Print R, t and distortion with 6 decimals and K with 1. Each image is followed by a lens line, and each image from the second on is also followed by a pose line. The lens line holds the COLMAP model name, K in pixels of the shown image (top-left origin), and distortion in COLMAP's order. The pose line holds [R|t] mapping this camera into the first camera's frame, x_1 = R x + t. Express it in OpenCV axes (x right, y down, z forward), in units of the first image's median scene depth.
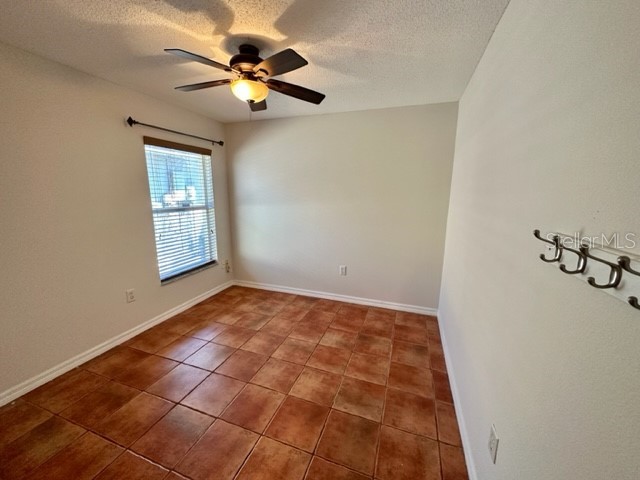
lens RADIAL K [[254.0, 0, 318.5], [0, 254.0, 240.7], [0, 0, 1]] dist [-0.011997, 0.003047]
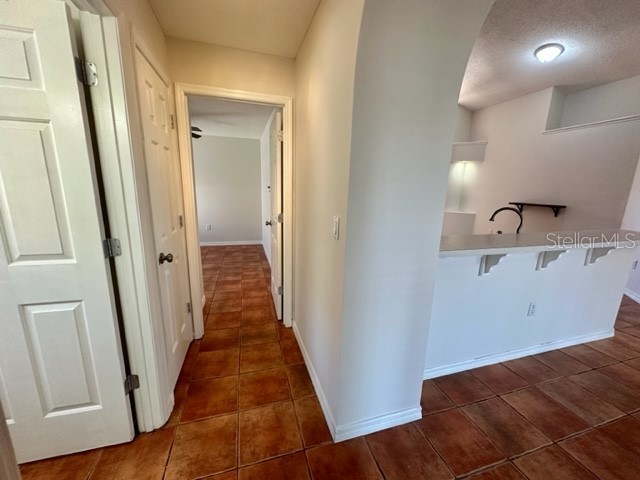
lens RADIAL K [[254.0, 0, 318.5], [0, 254.0, 240.7], [0, 0, 1]] dist [-0.011997, 0.003047]
pose [[0.806704, -0.111007, 0.580436, -0.396386], [0.097378, 0.993742, 0.054713, 0.242407], [-0.582877, 0.012385, 0.812466, -1.050697]]
